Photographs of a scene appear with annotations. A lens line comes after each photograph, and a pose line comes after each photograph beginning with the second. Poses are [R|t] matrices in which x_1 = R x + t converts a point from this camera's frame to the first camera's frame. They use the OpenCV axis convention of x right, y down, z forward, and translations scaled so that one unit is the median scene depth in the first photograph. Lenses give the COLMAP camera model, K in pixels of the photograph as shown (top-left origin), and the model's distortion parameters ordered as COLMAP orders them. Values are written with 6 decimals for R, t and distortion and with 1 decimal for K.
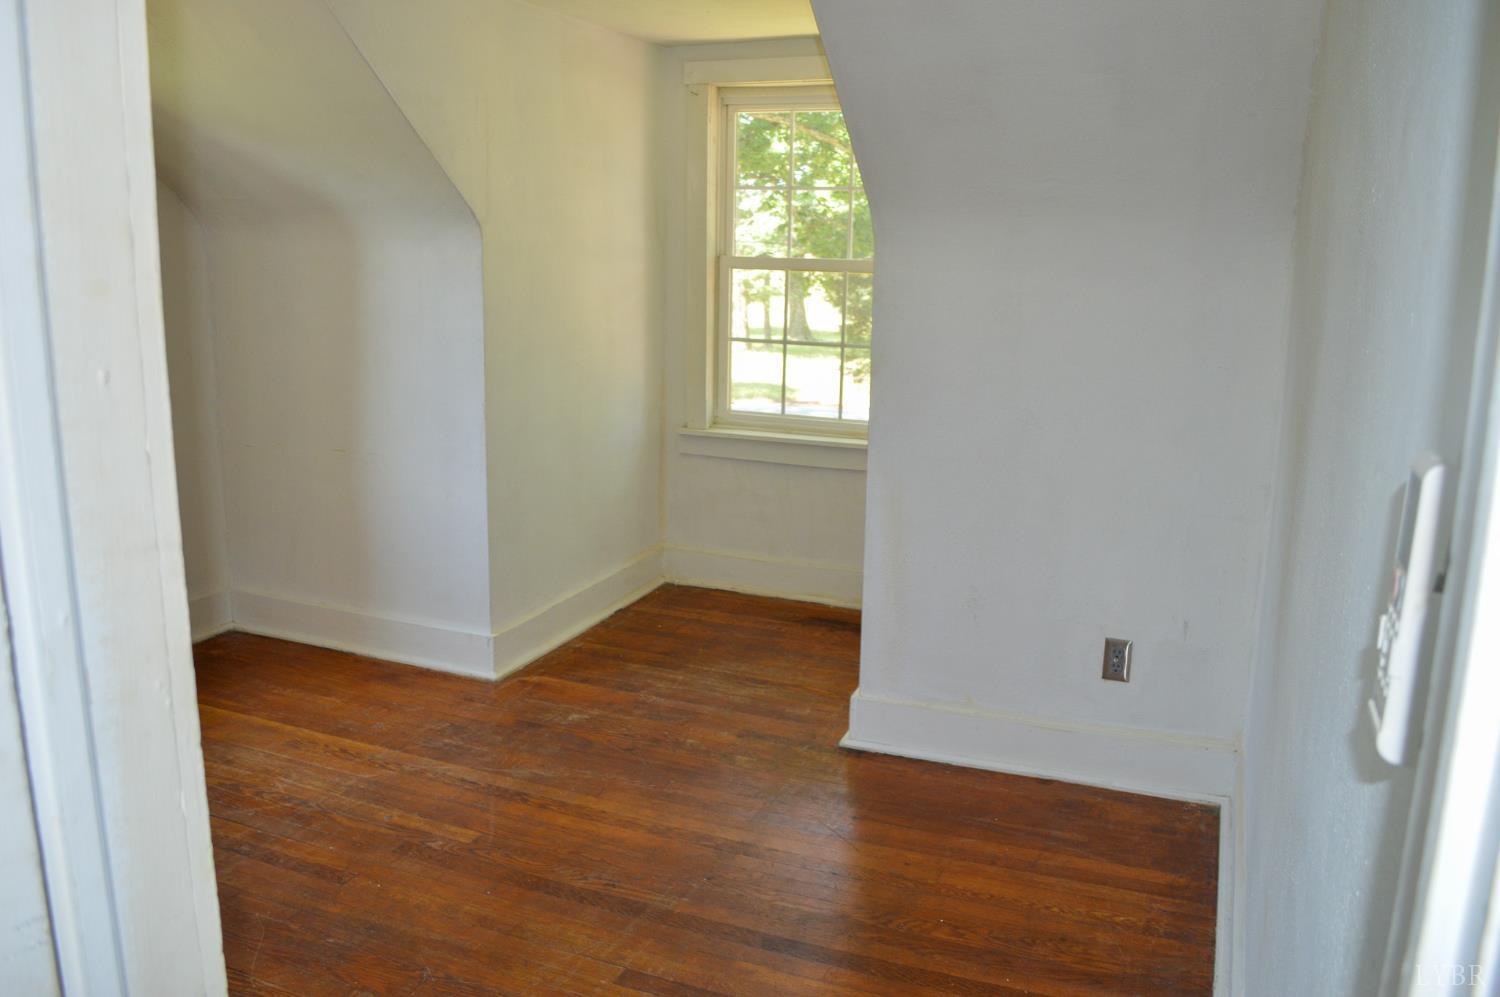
lens RADIAL K [[1200.8, 0, 750.0], [0, 1200.8, 498.5], [0, 0, 1]] dist [-0.080523, 0.020548]
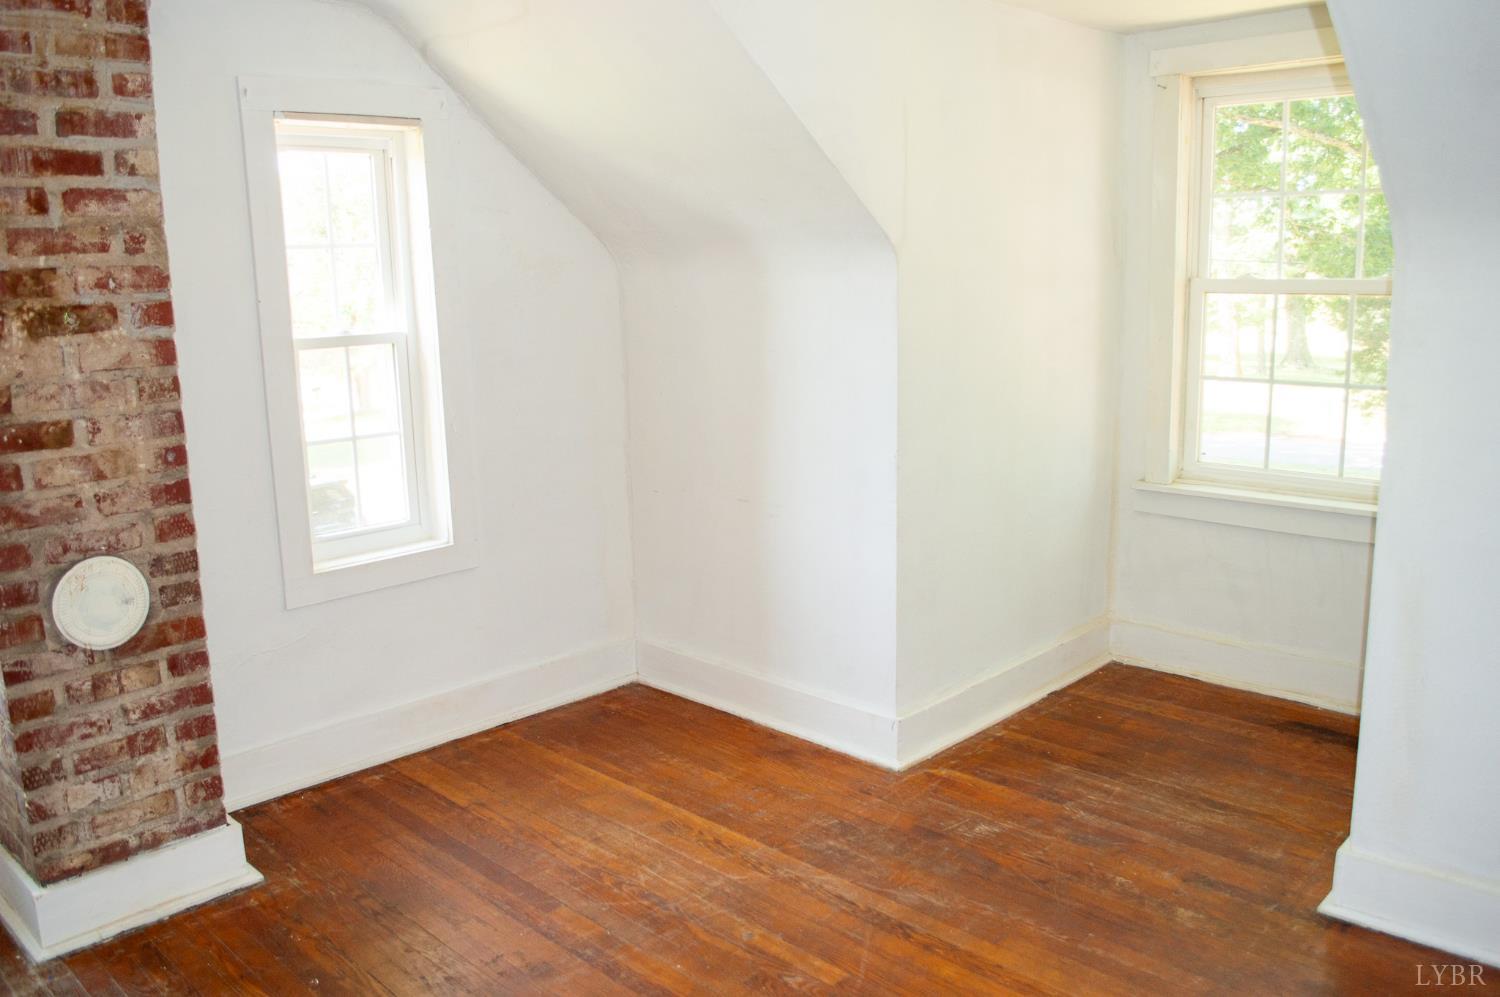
lens RADIAL K [[1200.8, 0, 750.0], [0, 1200.8, 498.5], [0, 0, 1]] dist [-0.080523, 0.020548]
pose [[0.923969, 0.033836, -0.380969, 0.013219], [-0.041810, 0.999045, -0.012672, -0.031259], [0.380176, 0.027637, 0.924501, 0.144661]]
